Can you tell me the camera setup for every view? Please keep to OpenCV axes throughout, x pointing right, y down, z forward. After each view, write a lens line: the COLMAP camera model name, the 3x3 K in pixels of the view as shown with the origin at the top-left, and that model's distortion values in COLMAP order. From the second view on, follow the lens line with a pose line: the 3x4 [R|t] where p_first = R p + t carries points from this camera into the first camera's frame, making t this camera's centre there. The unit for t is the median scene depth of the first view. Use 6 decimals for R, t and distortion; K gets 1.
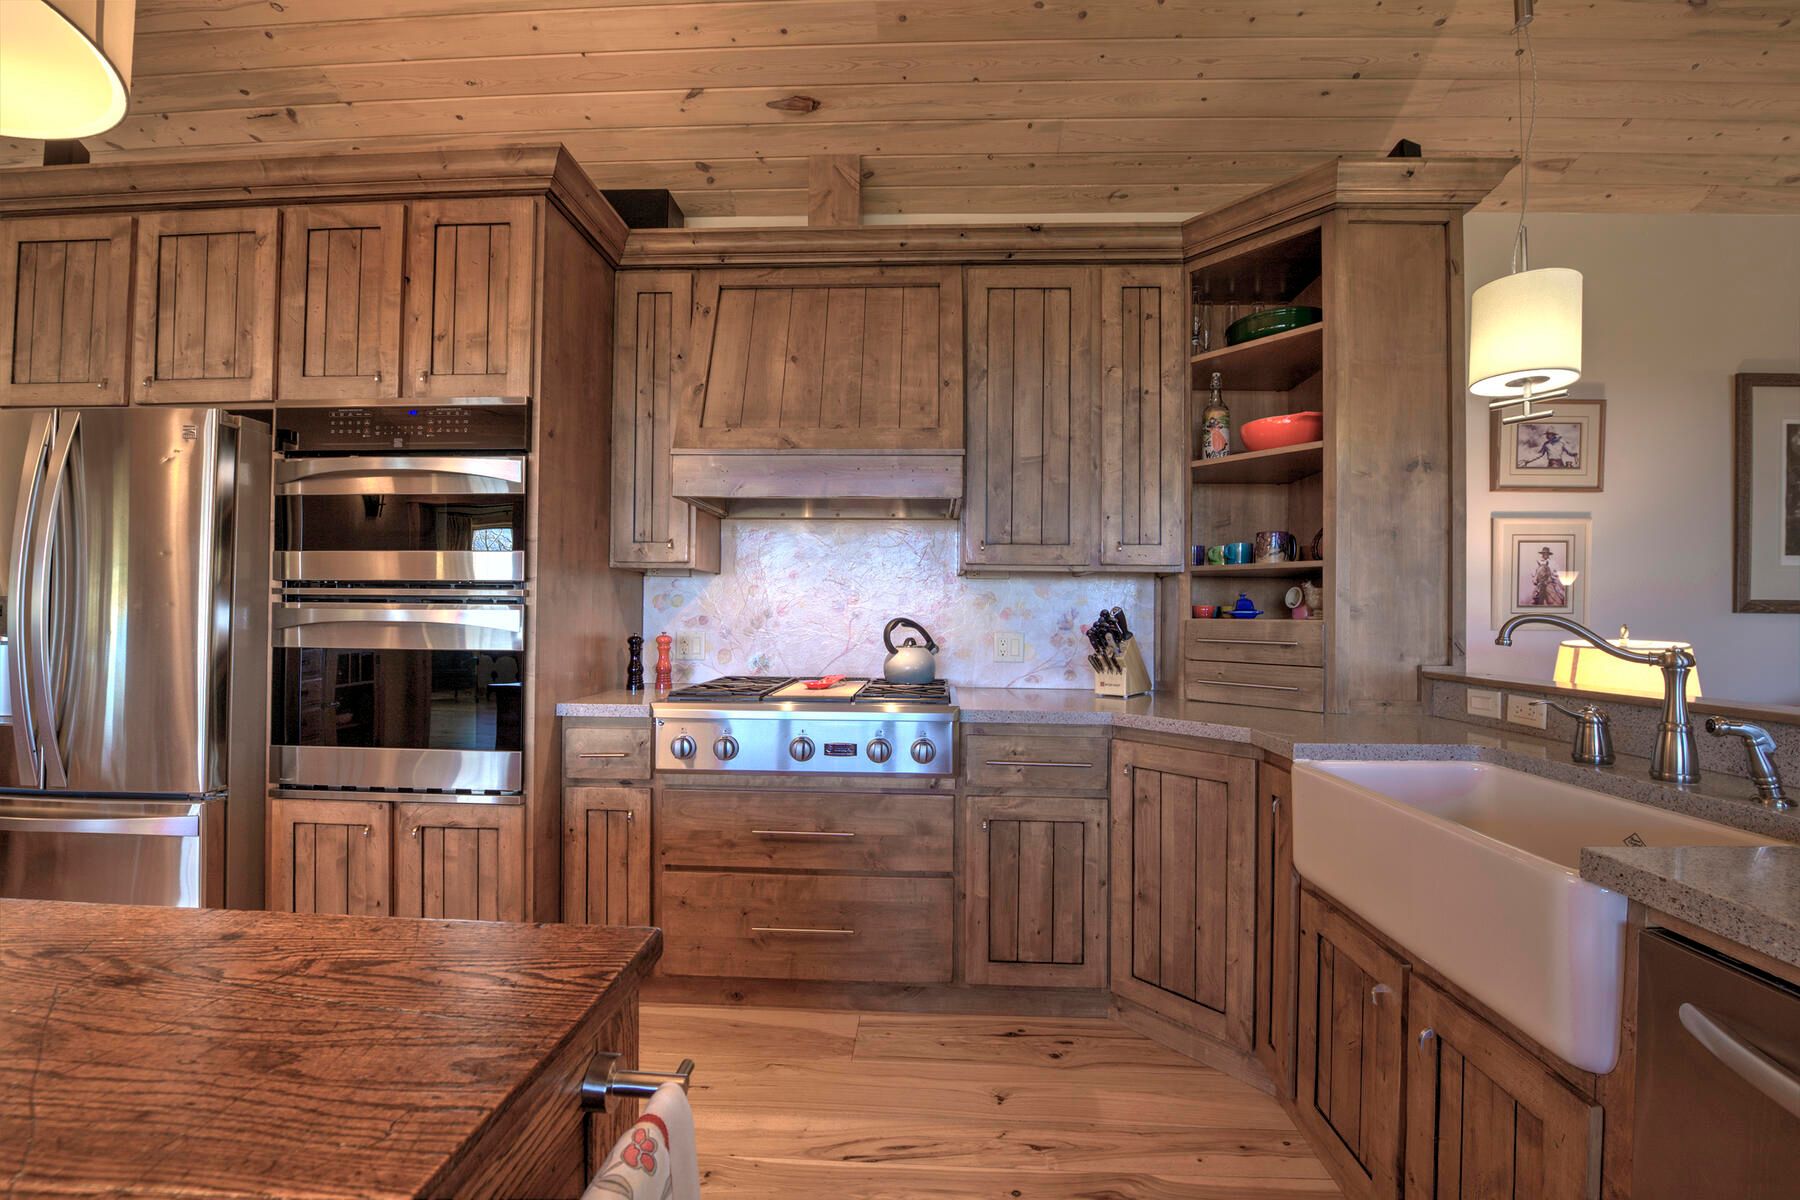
lens RADIAL K [[714.6, 0, 907.6], [0, 714.6, 606.7], [0, 0, 1]] dist [-0.017465, -0.002239]
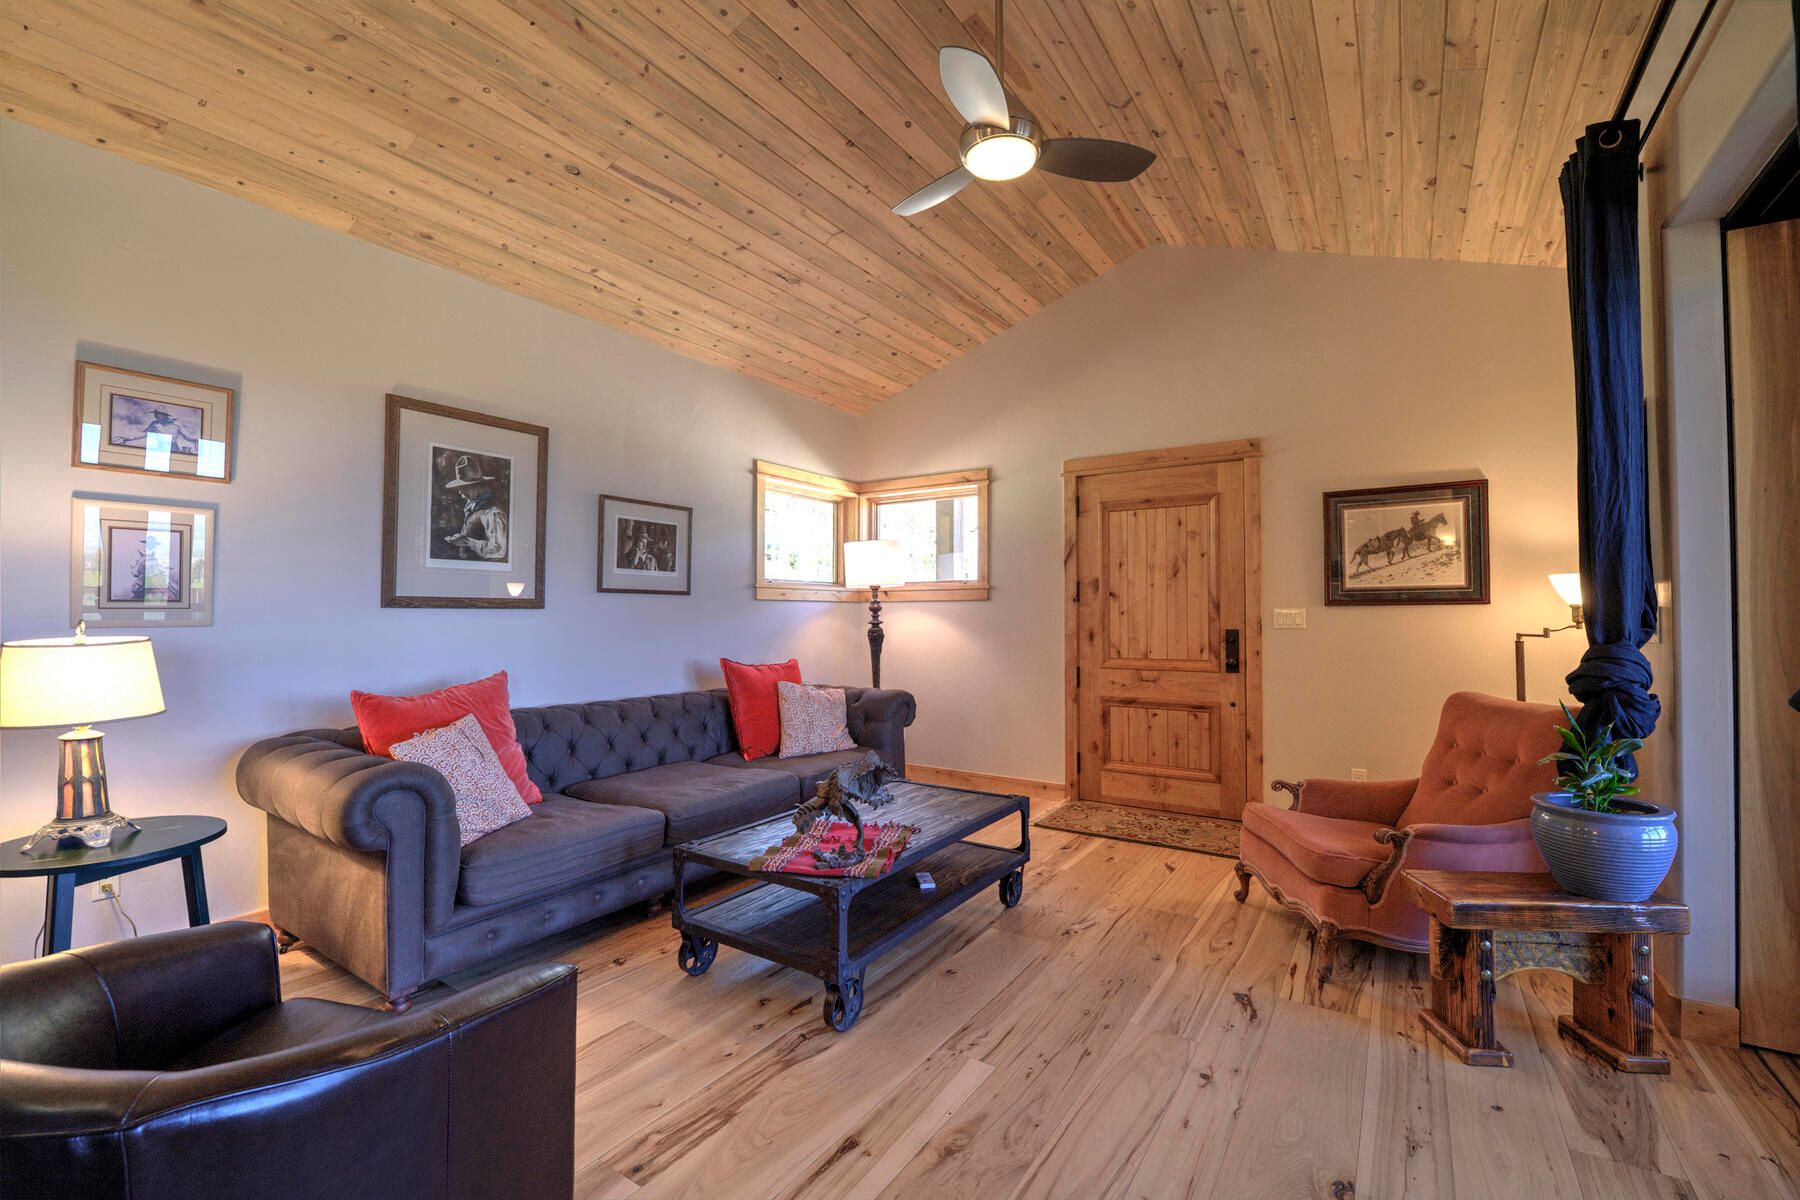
lens RADIAL K [[736.7, 0, 912.6], [0, 736.7, 600.2], [0, 0, 1]] dist [-0.015080, -0.001708]
pose [[0.517336, 0.007608, 0.855748, 0.782528], [-0.003050, 0.999971, -0.007047, 0.002409], [-0.855777, 0.001035, 0.517344, -0.417854]]
